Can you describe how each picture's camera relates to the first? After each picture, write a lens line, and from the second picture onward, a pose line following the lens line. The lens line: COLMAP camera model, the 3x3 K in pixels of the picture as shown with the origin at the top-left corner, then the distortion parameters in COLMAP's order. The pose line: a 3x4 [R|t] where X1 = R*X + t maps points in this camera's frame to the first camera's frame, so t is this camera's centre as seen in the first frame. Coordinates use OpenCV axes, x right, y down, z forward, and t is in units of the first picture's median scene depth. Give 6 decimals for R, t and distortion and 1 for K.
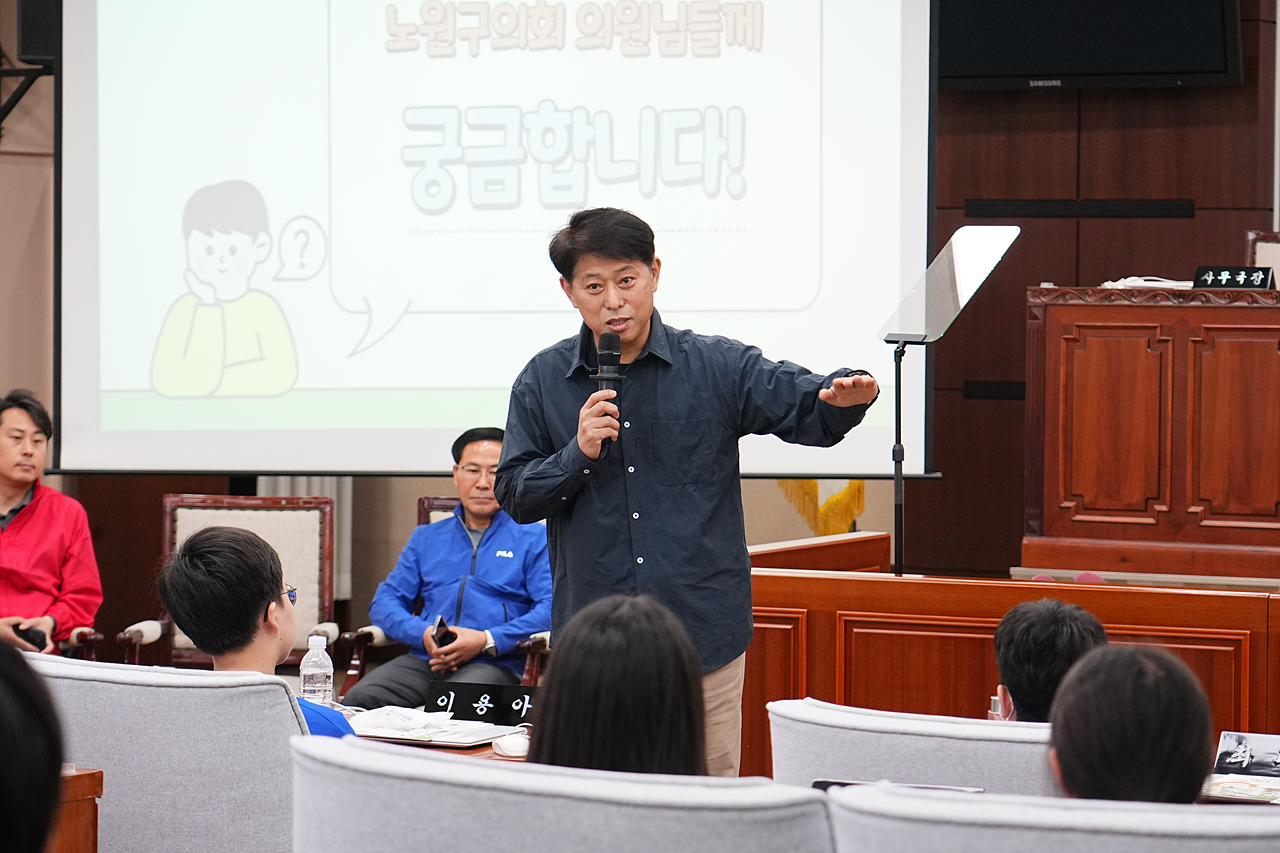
lens RADIAL K [[4025.3, 0, 687.6], [0, 4025.3, 428.6], [0, 0, 1]] dist [-0.011358, 0.000000]
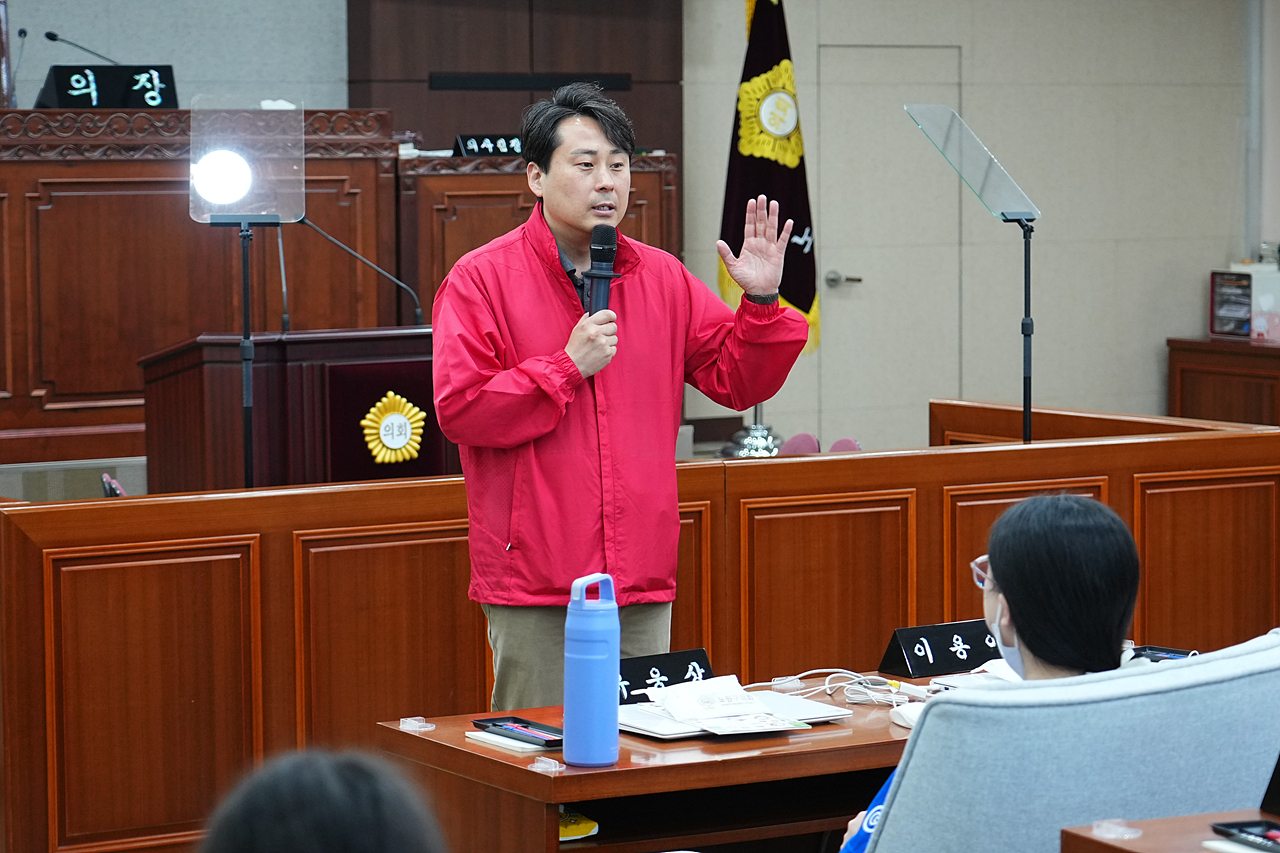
lens RADIAL K [[3526.2, 0, 643.8], [0, 3526.2, 422.2], [0, 0, 1]] dist [0.011262, 0.000000]
pose [[0.497810, -0.077372, 0.863828, -0.435752], [0.043119, 0.996989, 0.064451, -0.018327], [-0.866213, 0.005163, 0.499648, 0.406053]]
